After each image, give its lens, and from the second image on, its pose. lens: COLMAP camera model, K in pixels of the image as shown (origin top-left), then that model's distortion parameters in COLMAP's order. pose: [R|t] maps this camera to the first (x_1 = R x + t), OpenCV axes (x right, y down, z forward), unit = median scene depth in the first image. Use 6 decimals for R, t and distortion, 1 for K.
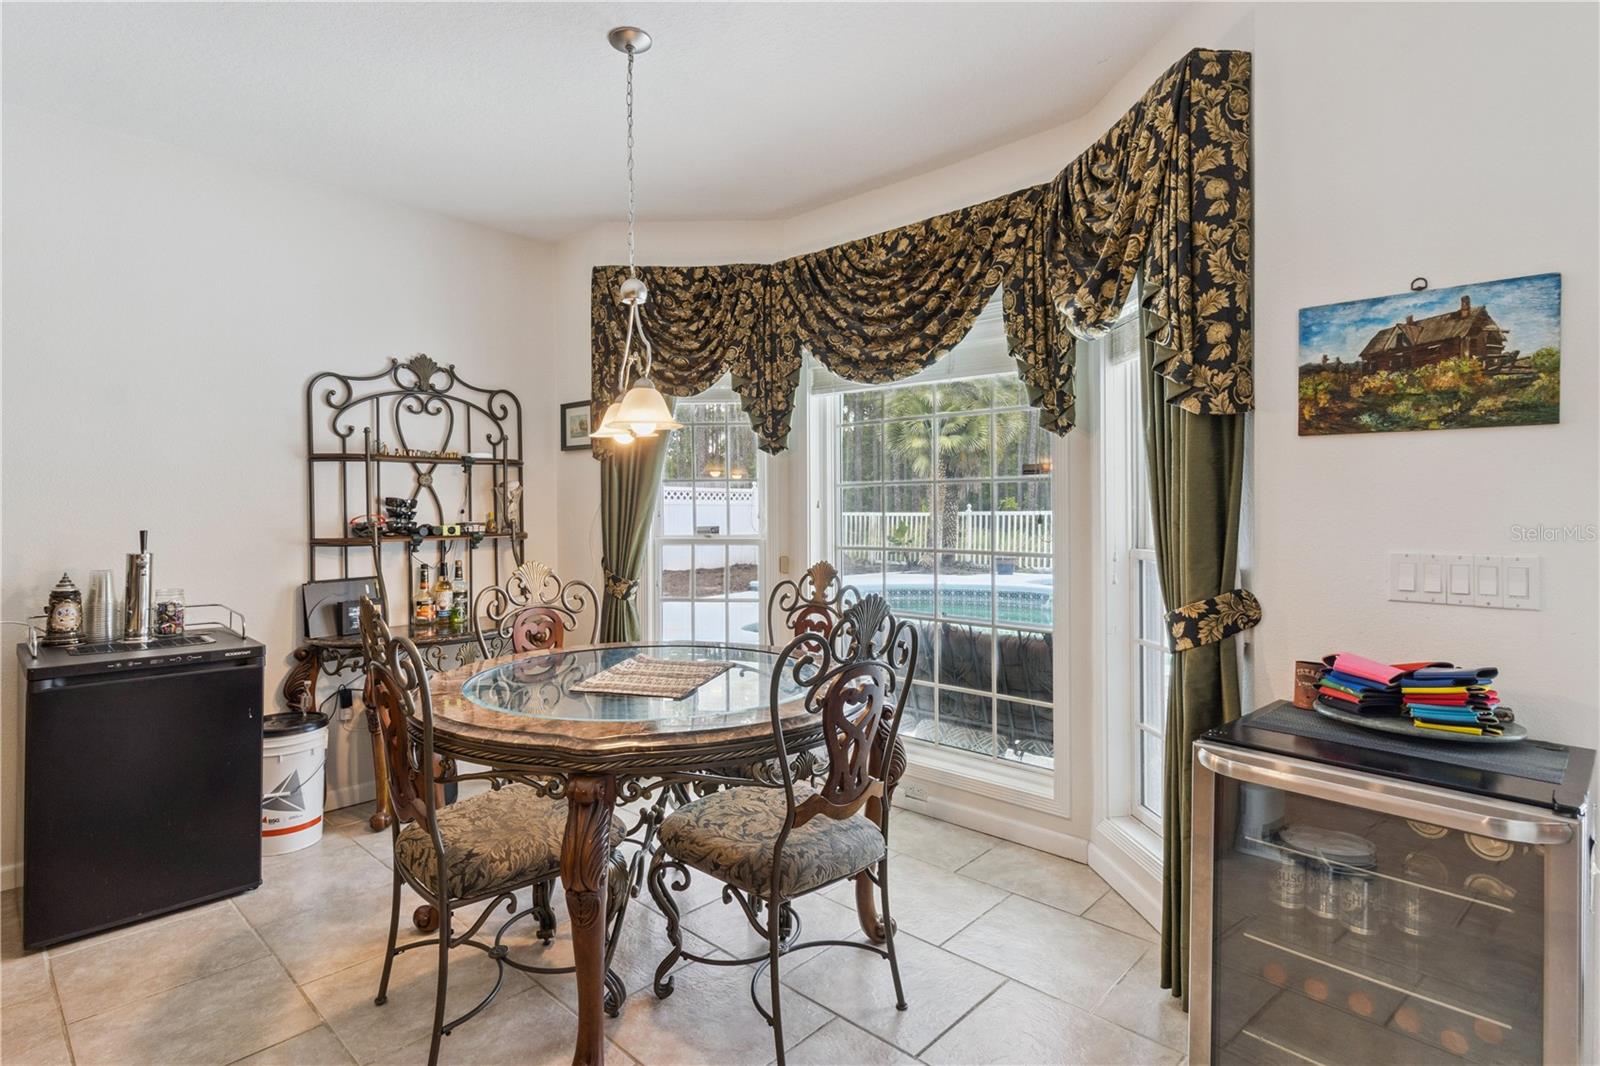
lens RADIAL K [[802.8, 0, 781.3], [0, 802.8, 511.3], [0, 0, 1]] dist [-0.001708, -0.001759]
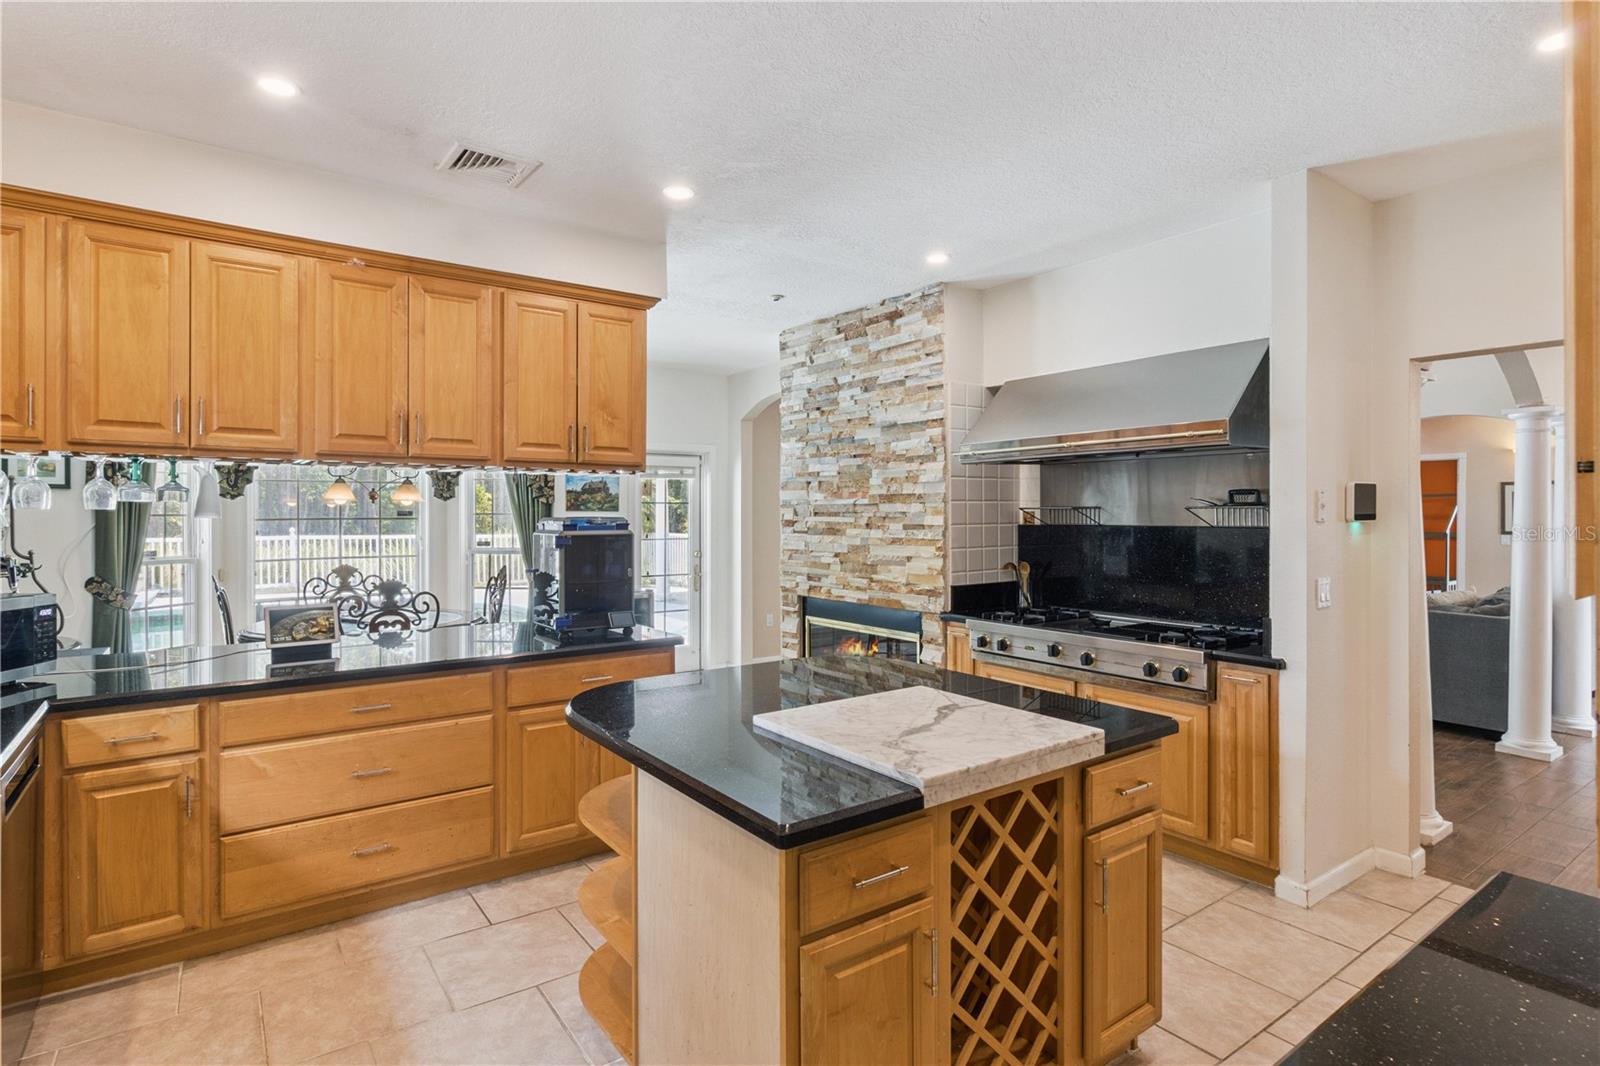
lens RADIAL K [[802.8, 0, 781.3], [0, 802.8, 511.3], [0, 0, 1]] dist [-0.001708, -0.001759]
pose [[0.194449, 0.007089, 0.980887, -2.397319], [0.005748, 0.999948, -0.008366, -0.056830], [-0.980896, 0.007264, 0.194398, -0.519379]]
